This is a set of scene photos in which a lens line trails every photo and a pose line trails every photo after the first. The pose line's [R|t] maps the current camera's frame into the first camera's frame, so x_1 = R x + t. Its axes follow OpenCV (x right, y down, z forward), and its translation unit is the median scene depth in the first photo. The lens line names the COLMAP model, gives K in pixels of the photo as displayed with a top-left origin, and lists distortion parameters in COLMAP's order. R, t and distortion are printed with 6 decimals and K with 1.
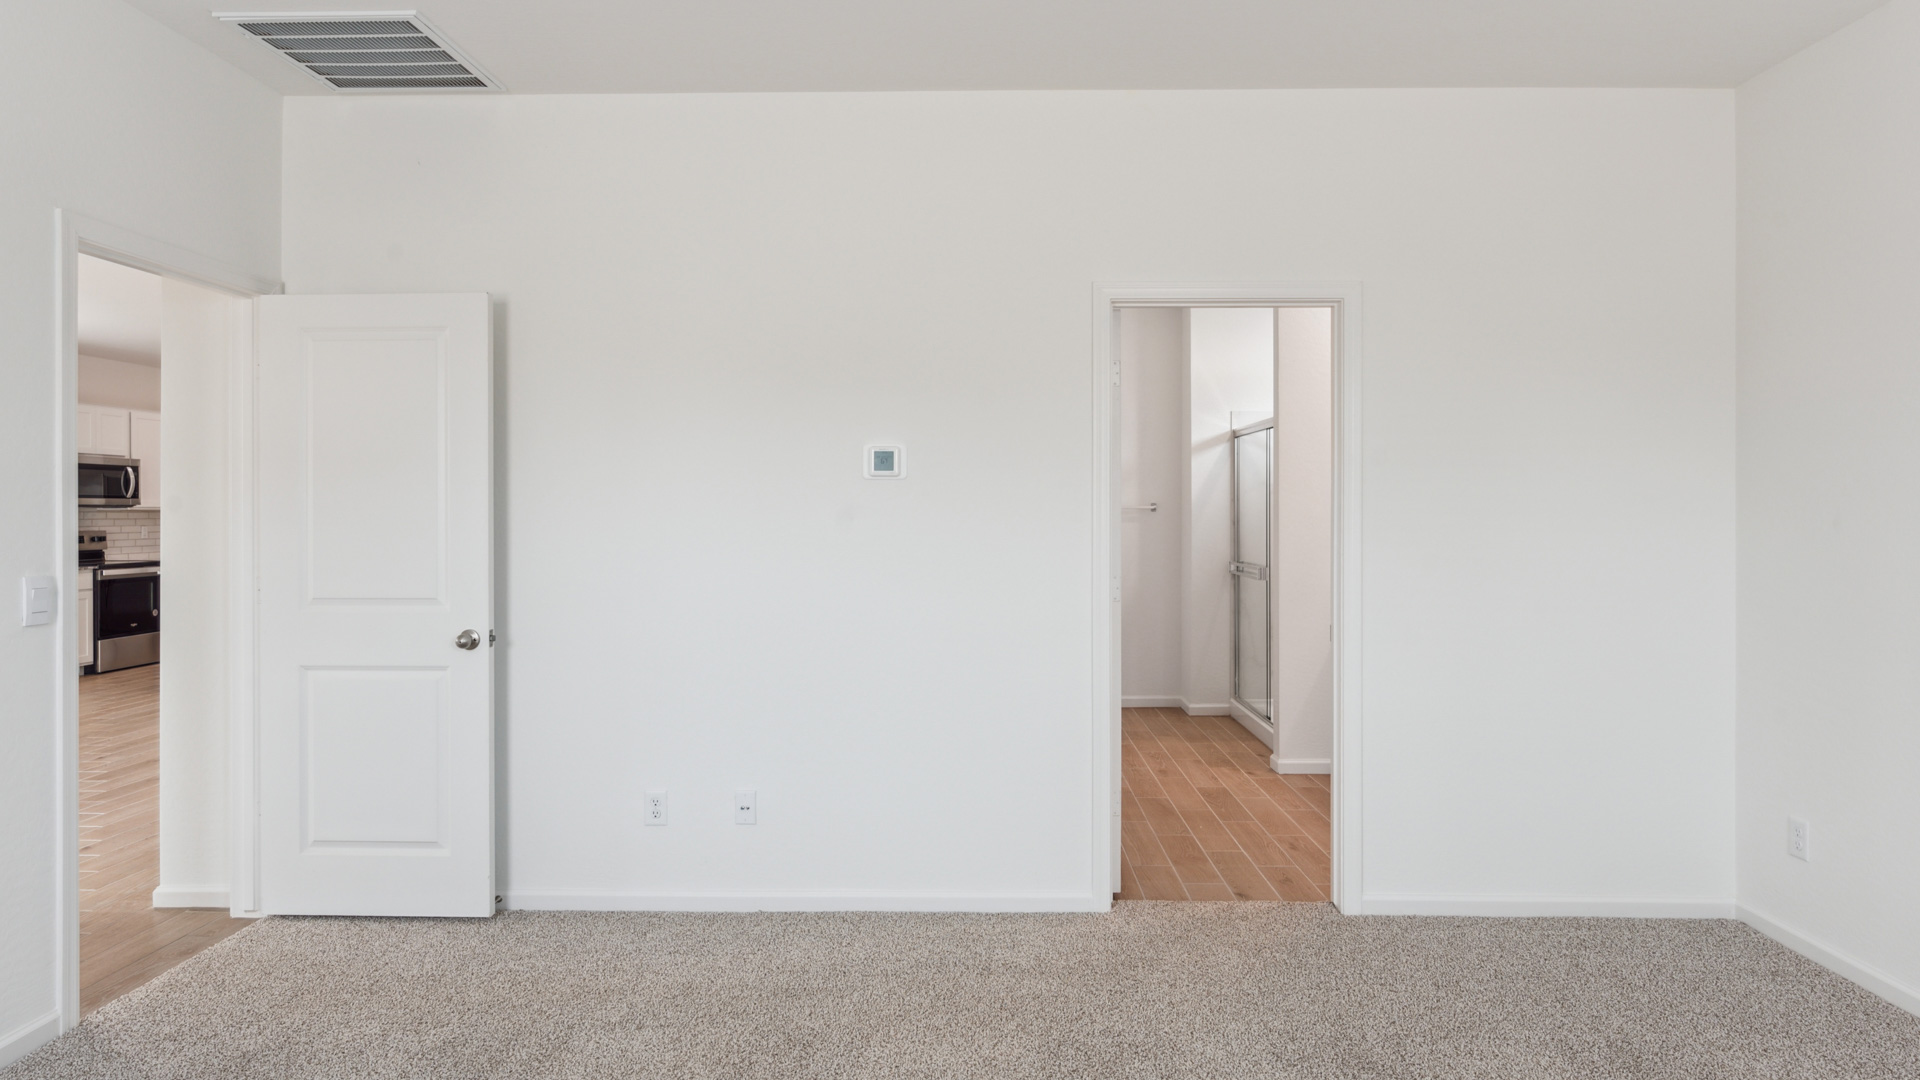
lens RADIAL K [[1099.7, 0, 958.6], [0, 1099.7, 518.6], [0, 0, 1]] dist [0.000803, -0.000552]
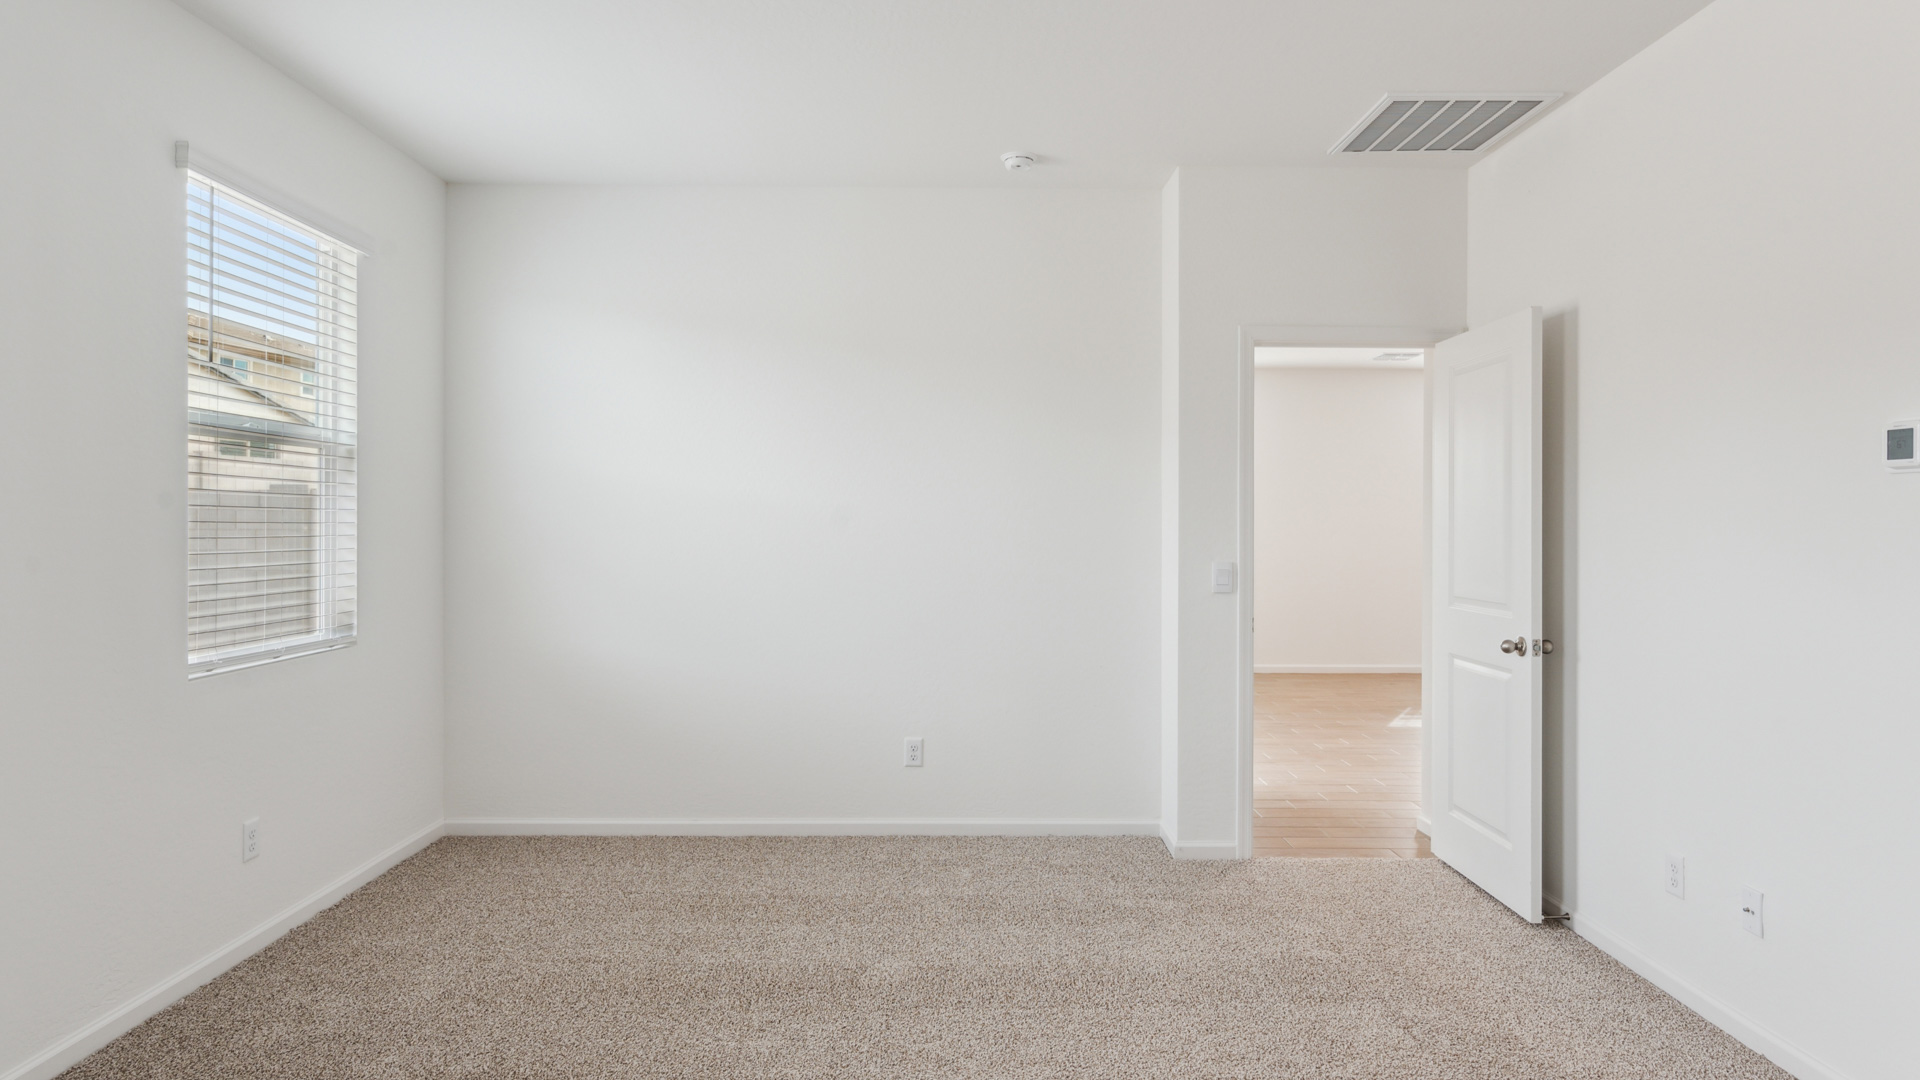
lens RADIAL K [[1140.0, 0, 967.6], [0, 1140.0, 530.9], [0, 0, 1]] dist [0.001196, -0.000966]
pose [[0.034365, 0.006144, -0.999390, 1.666594], [-0.015410, 0.999865, 0.005617, 0.009260], [0.999291, 0.015208, 0.034455, 1.222423]]
